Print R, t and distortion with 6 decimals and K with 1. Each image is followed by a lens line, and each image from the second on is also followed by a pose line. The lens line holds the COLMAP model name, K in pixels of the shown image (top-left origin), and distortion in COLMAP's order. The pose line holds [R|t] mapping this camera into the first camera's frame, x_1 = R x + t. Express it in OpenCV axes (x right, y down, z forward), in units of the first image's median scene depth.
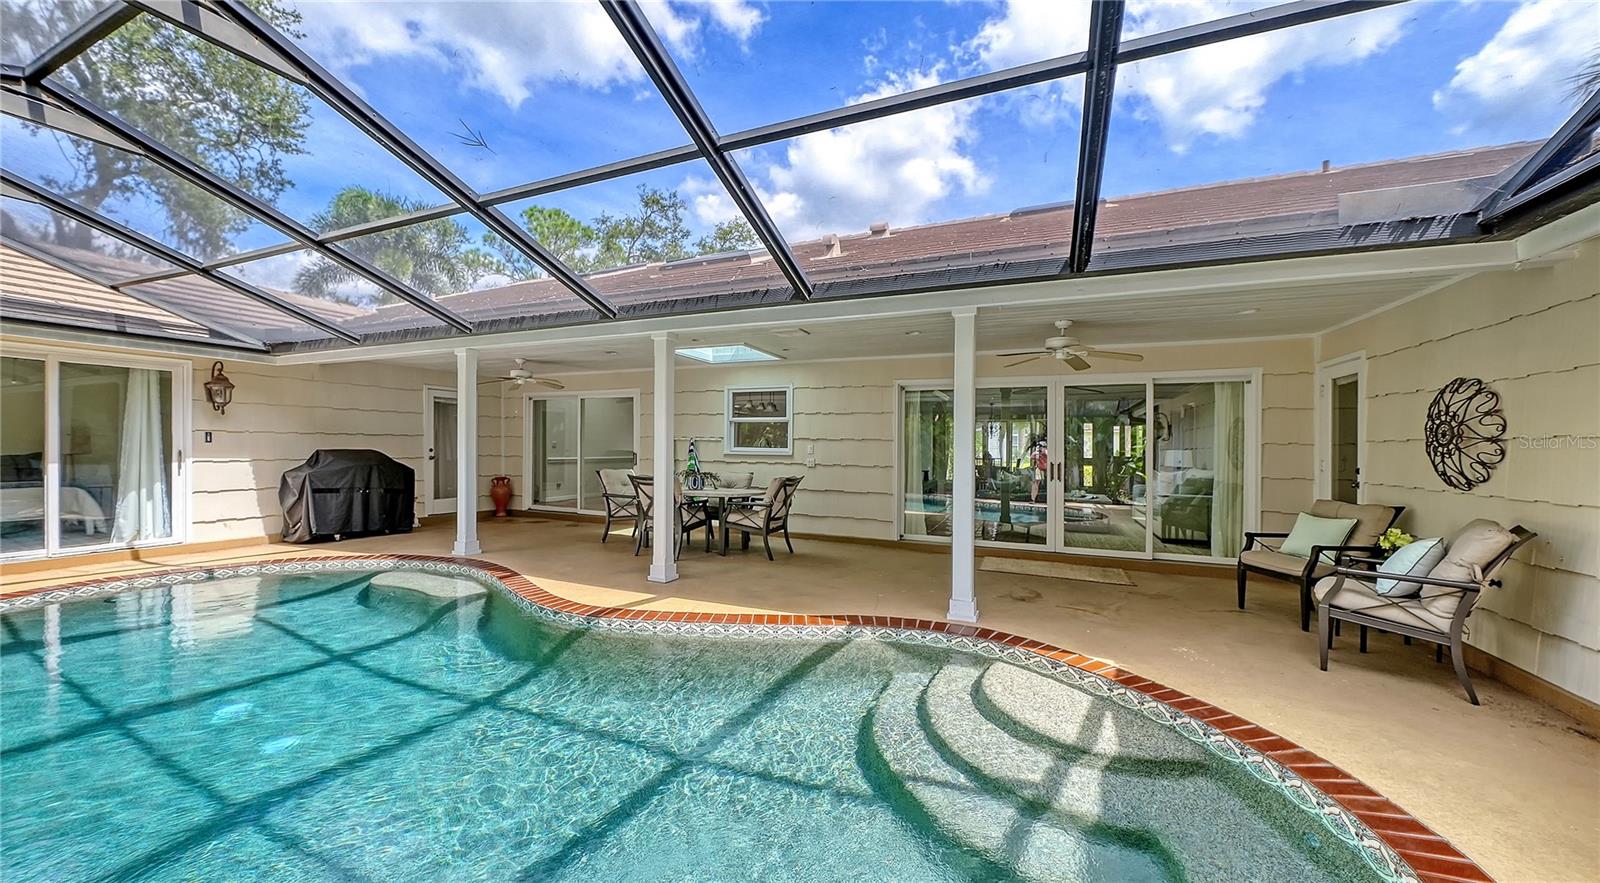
lens RADIAL K [[574.6, 0, 798.3], [0, 574.6, 445.9], [0, 0, 1]] dist [-0.000321, -0.000291]
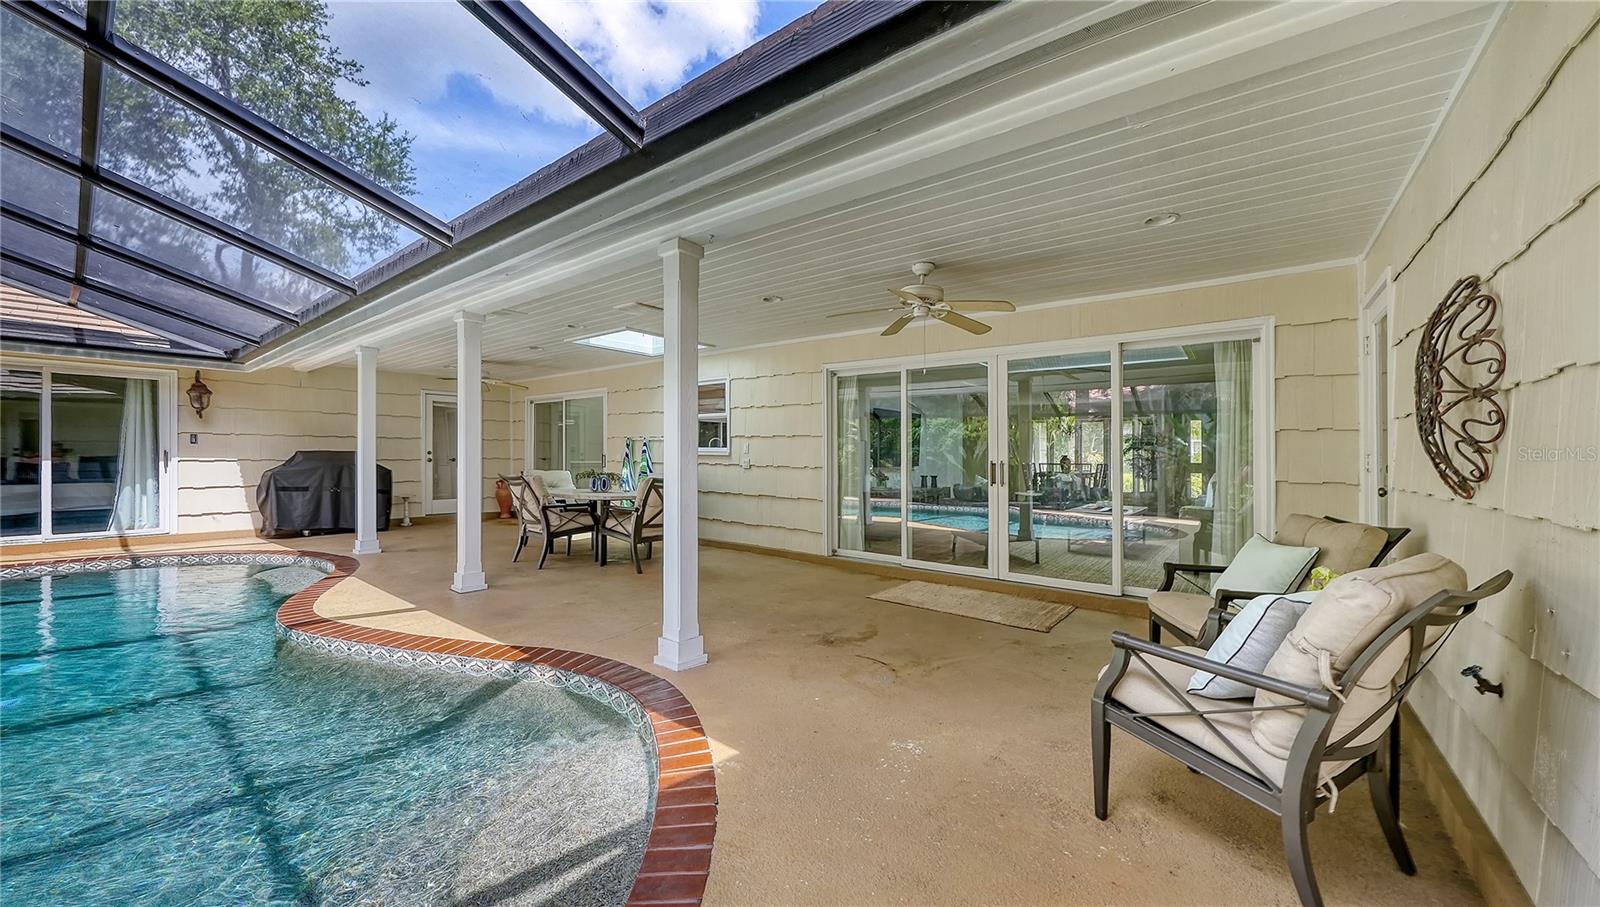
lens RADIAL K [[577.5, 0, 802.2], [0, 577.5, 452.3], [0, 0, 1]] dist [0.000063, 0.000268]
pose [[0.971665, -0.004540, -0.236319, 0.396811], [0.003574, 0.999983, -0.004519, 0.020660], [0.236336, 0.003546, 0.971665, 0.201293]]
